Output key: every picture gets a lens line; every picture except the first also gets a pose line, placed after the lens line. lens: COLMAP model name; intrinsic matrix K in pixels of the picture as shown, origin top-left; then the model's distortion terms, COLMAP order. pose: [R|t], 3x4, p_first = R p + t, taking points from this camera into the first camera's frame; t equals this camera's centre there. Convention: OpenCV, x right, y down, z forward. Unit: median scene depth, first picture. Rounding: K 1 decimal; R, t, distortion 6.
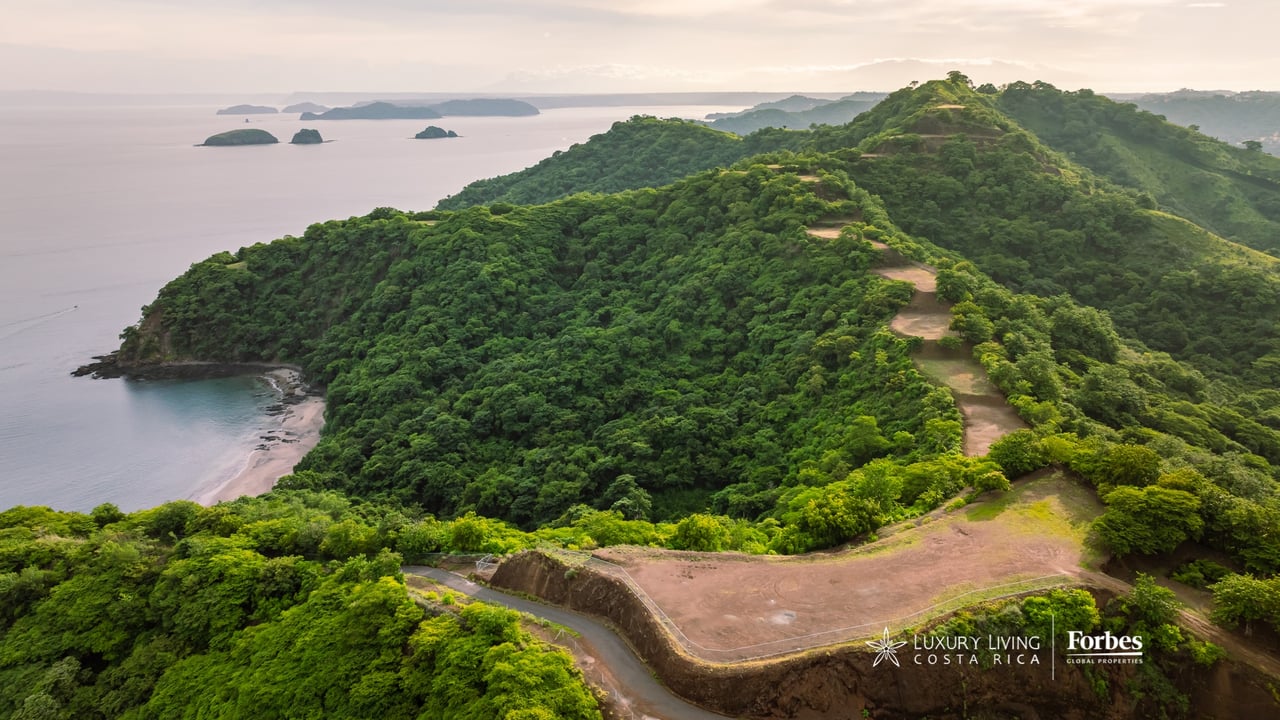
lens RADIAL K [[936.1, 0, 640.0], [0, 936.1, 360.0], [0, 0, 1]] dist [-0.020754, -0.002145]
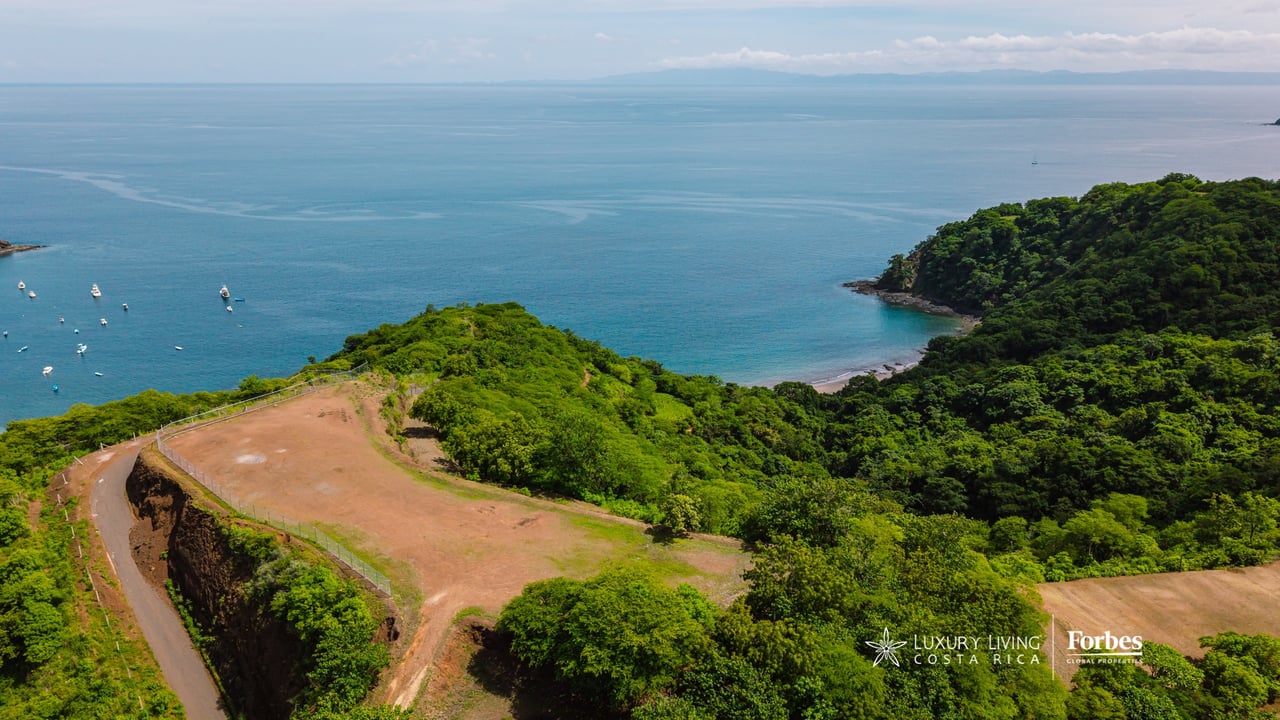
lens RADIAL K [[900.2, 0, 637.5], [0, 900.2, 378.5], [0, 0, 1]] dist [0.027981, -0.029955]
pose [[0.472675, 0.286558, -0.833344, 0.281335], [-0.248730, 0.950586, 0.185794, -0.020395], [0.845406, 0.119458, 0.520594, 0.214415]]
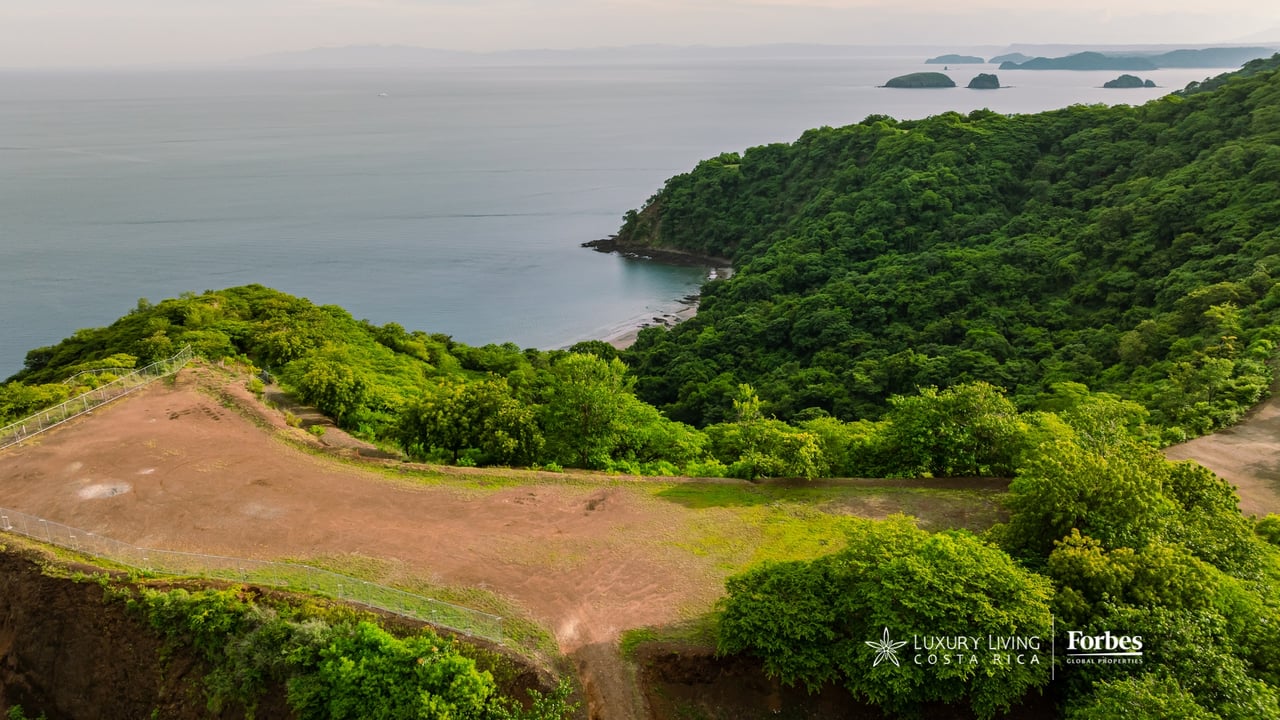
lens RADIAL K [[918.3, 0, 640.0], [0, 918.3, 360.0], [0, 0, 1]] dist [-0.023486, 0.003995]
pose [[0.751784, 0.207500, -0.625911, 0.200222], [-0.175734, 0.977917, 0.113122, 0.014766], [0.635561, 0.024951, 0.771647, 0.192778]]
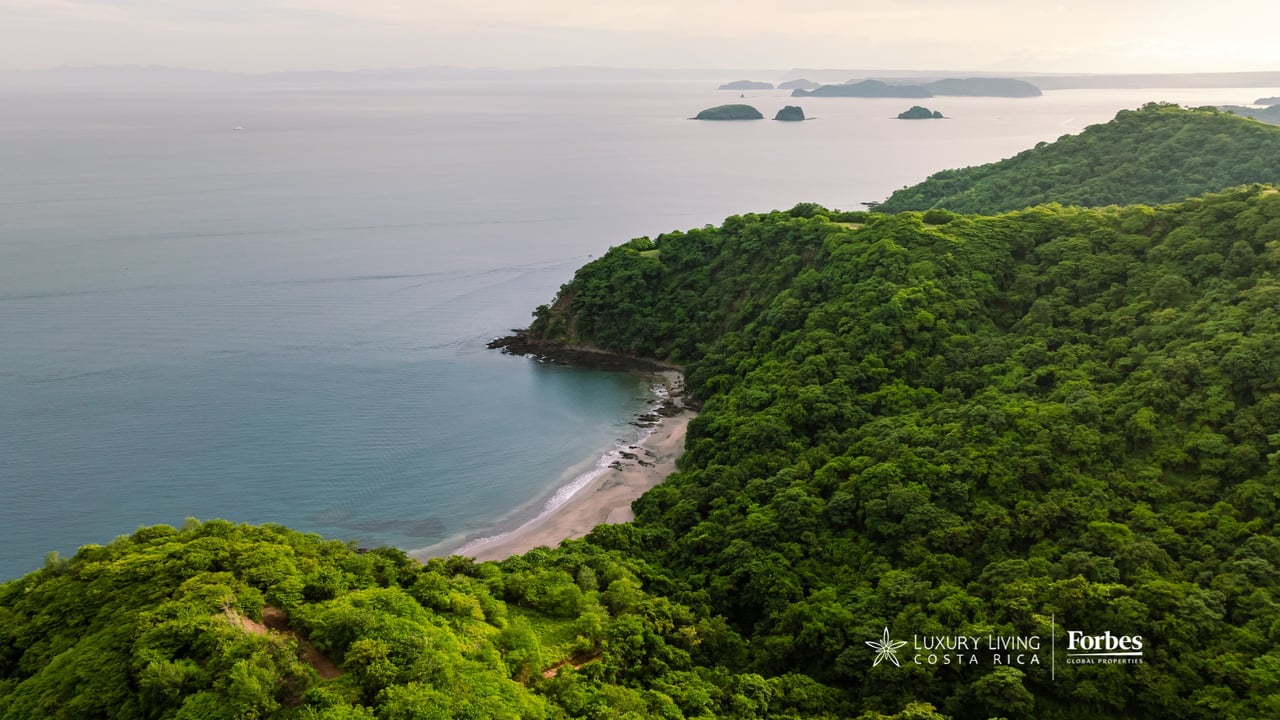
lens RADIAL K [[930.9, 0, 640.0], [0, 930.9, 360.0], [0, 0, 1]] dist [-0.018924, 0.002124]
pose [[0.876760, 0.144429, -0.458728, 0.014162], [-0.133555, 0.989443, 0.056261, -0.054521], [0.462011, 0.011938, 0.886794, 0.179598]]
